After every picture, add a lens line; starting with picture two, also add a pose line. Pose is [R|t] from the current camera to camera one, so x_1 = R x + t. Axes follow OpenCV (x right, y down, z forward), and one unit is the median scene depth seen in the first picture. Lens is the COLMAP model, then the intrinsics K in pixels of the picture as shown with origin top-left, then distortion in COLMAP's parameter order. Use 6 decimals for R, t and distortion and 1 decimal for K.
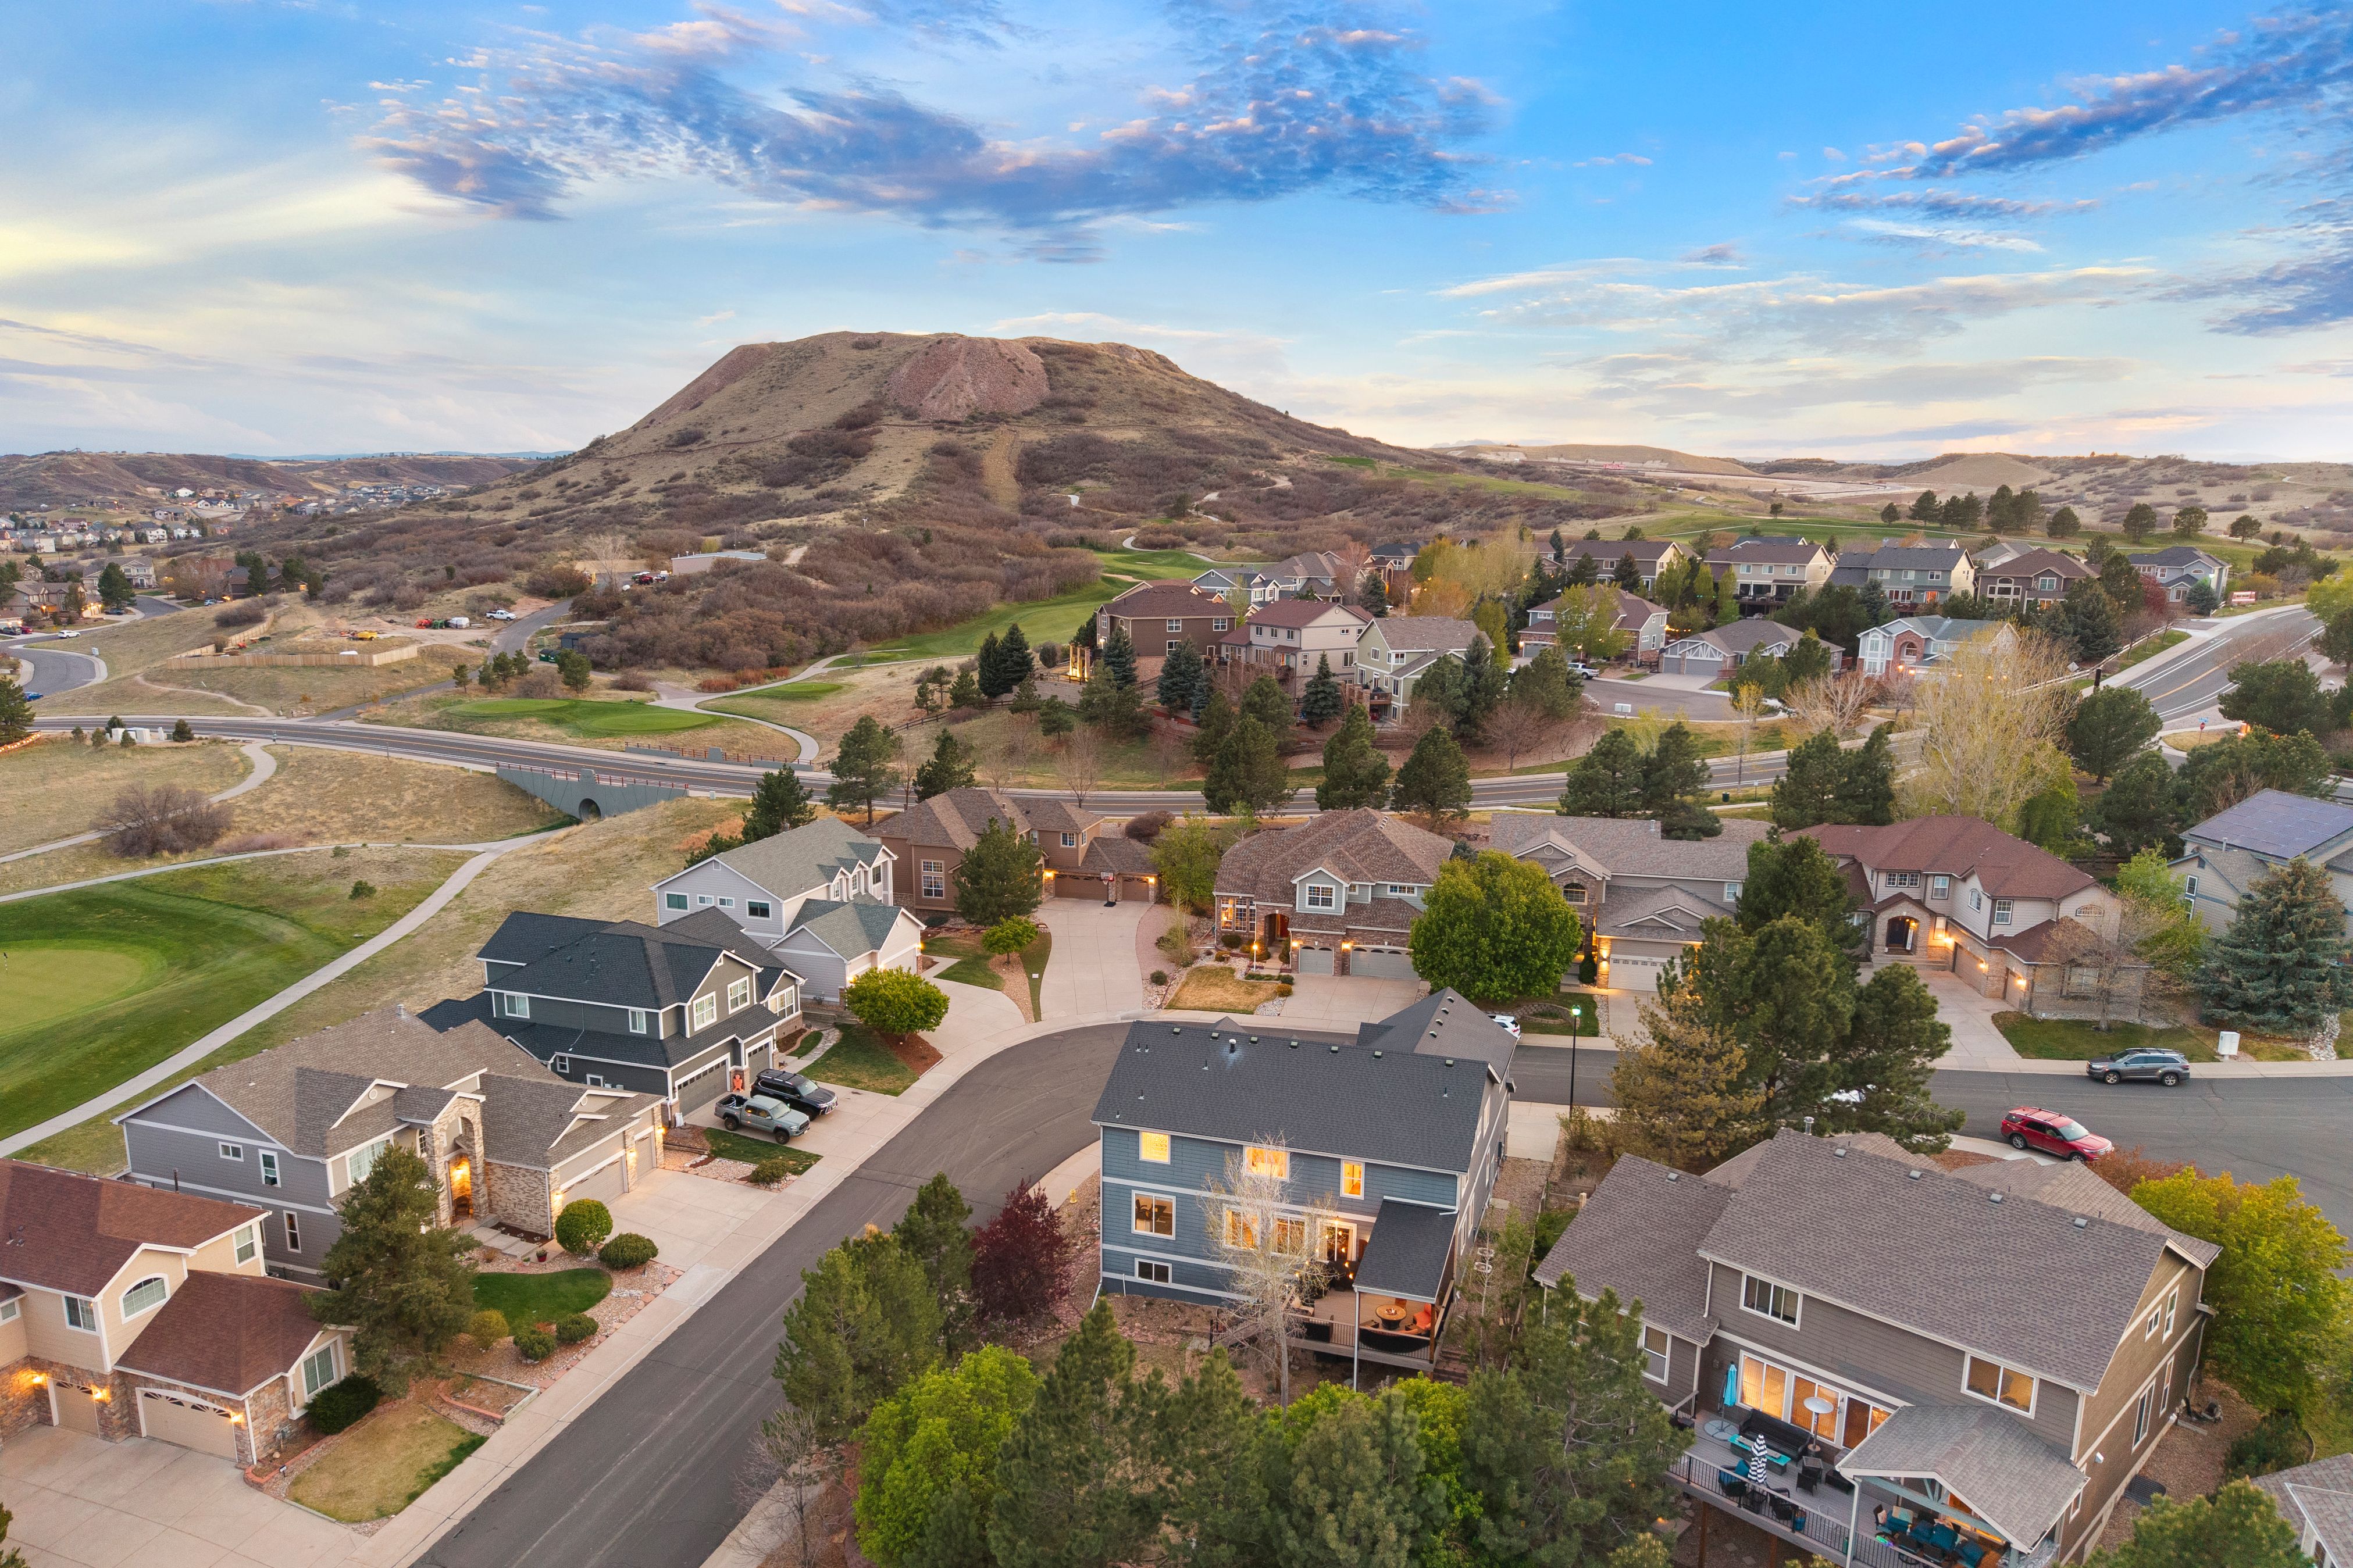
lens RADIAL K [[1573.2, 0, 1179.3], [0, 1573.2, 834.2], [0, 0, 1]] dist [0.003637, -0.001968]
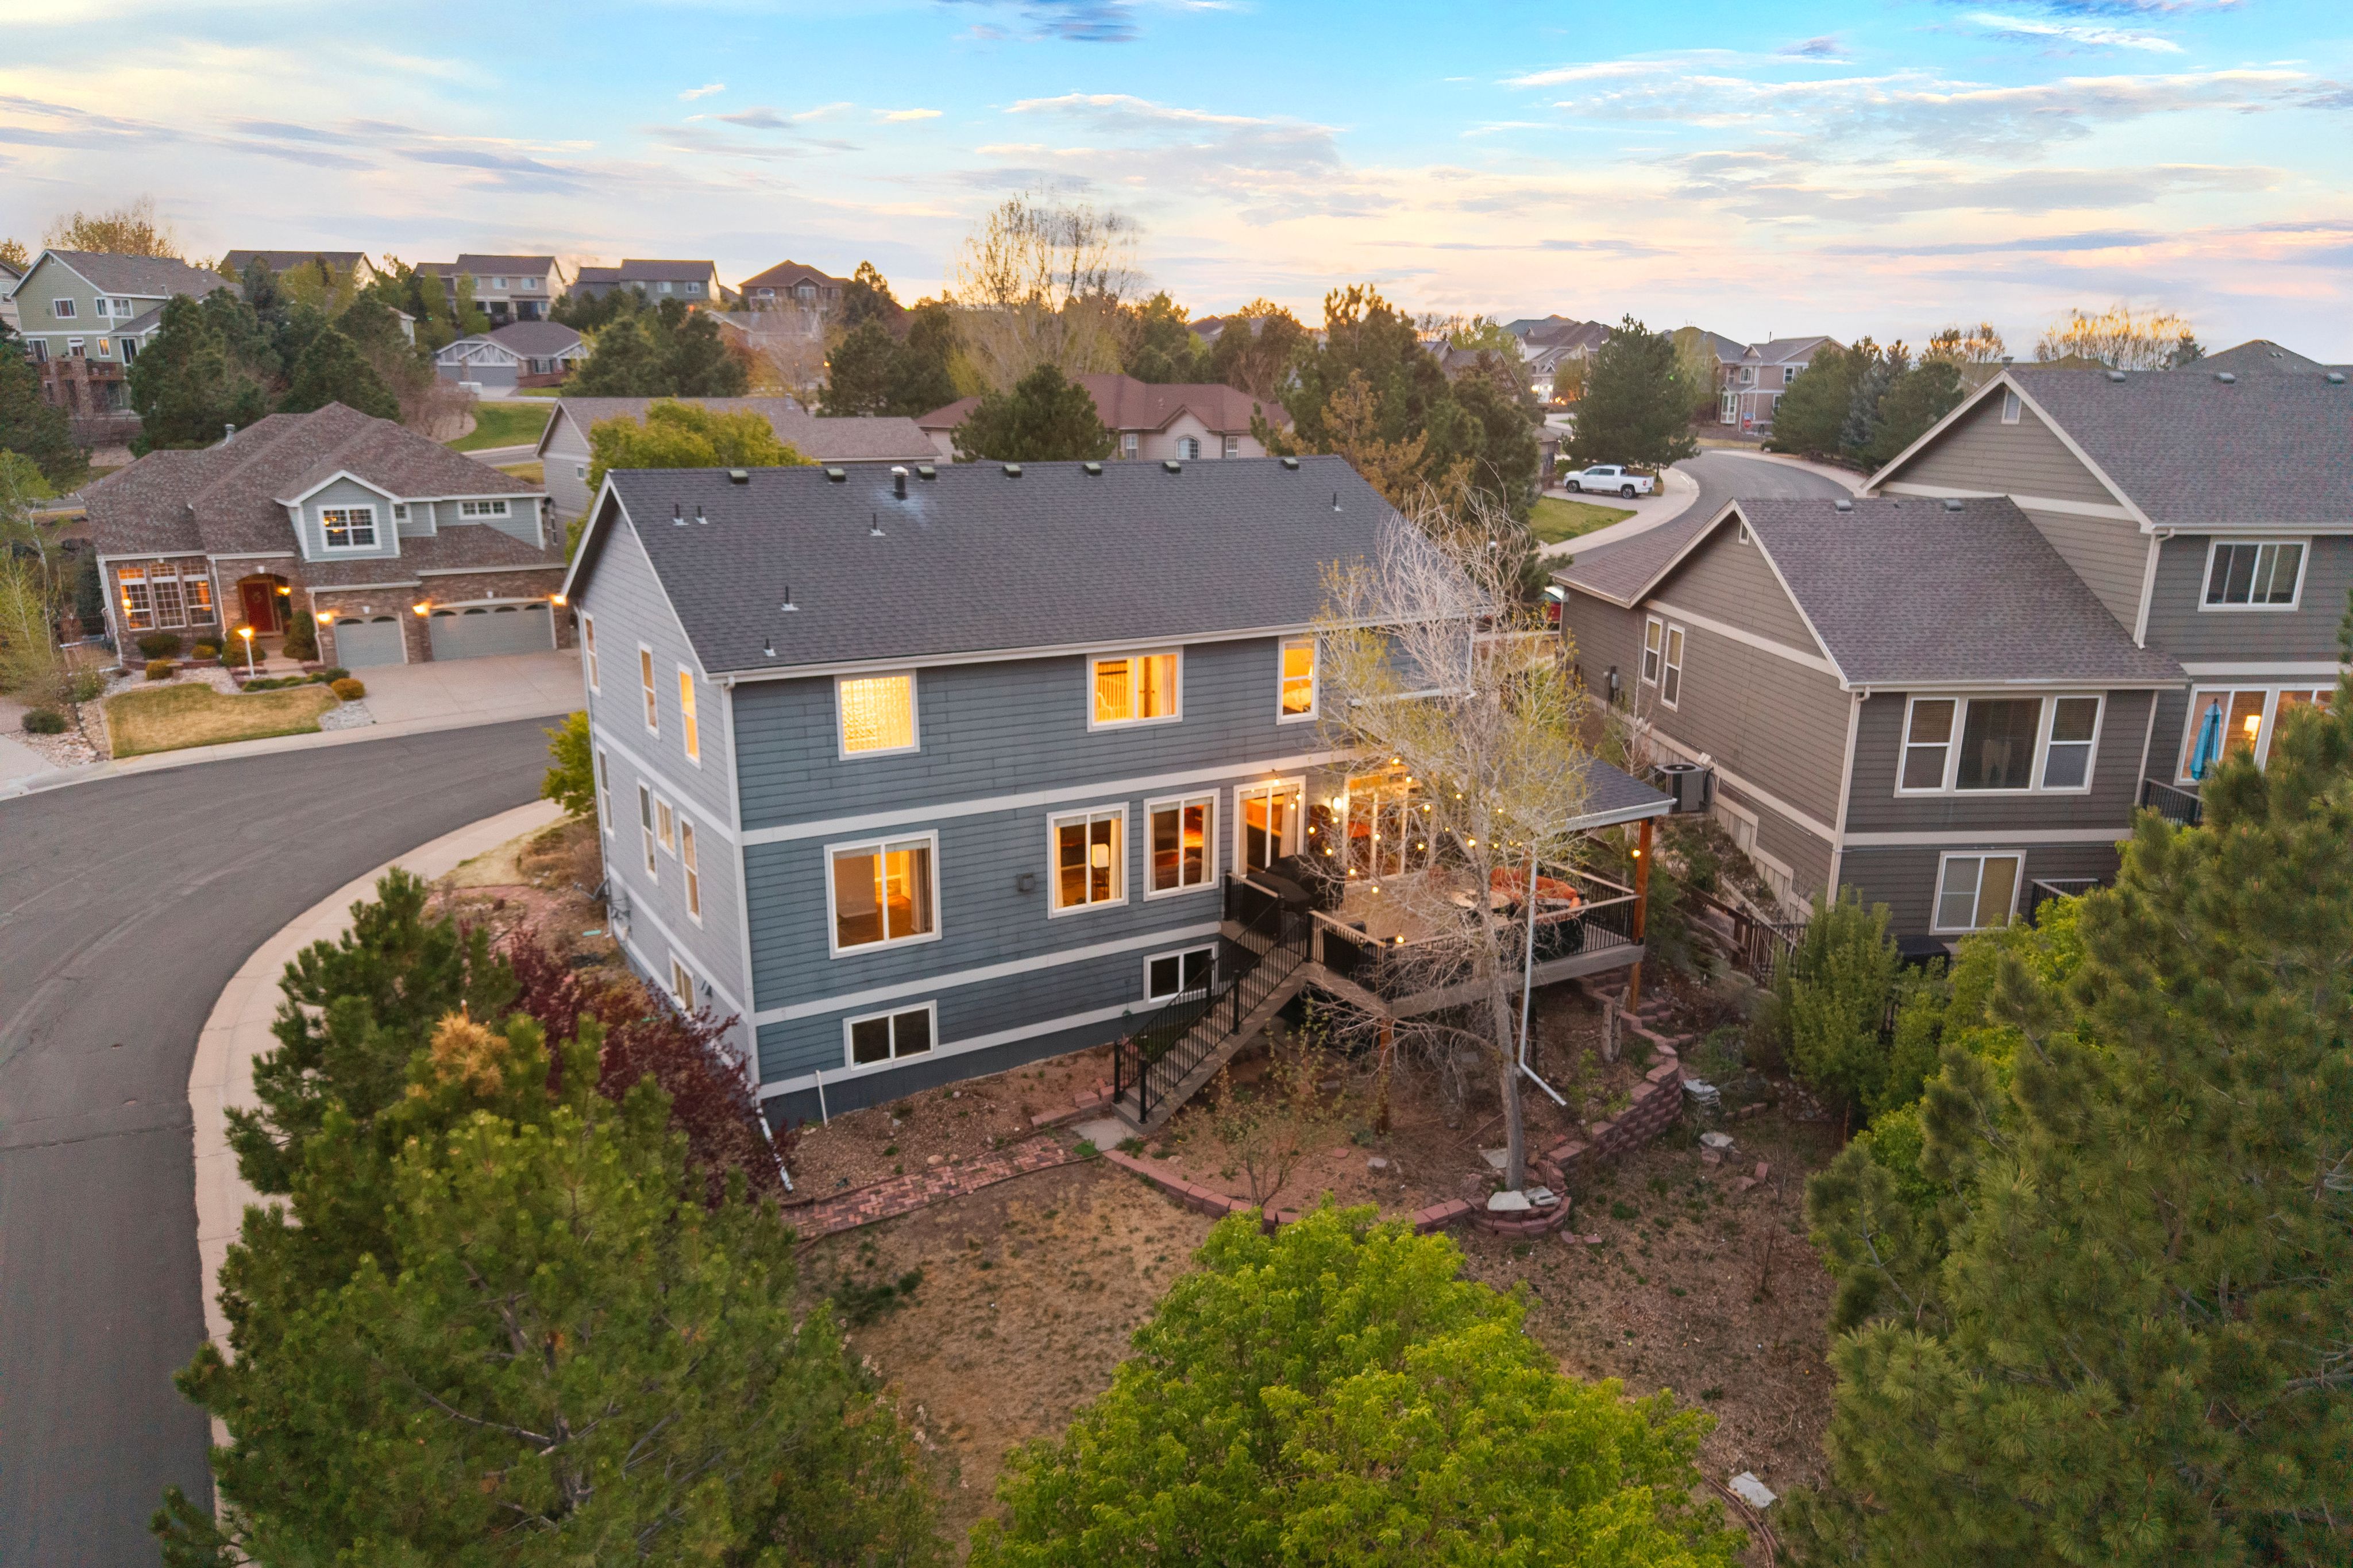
lens RADIAL K [[1573.3, 0, 1179.3], [0, 1573.3, 834.2], [0, 0, 1]] dist [0.003637, -0.001968]
pose [[0.648934, -0.216361, 0.729433, -0.151678], [0.154758, 0.976208, 0.151879, 0.106734], [-0.744939, 0.014326, 0.666979, 0.405958]]
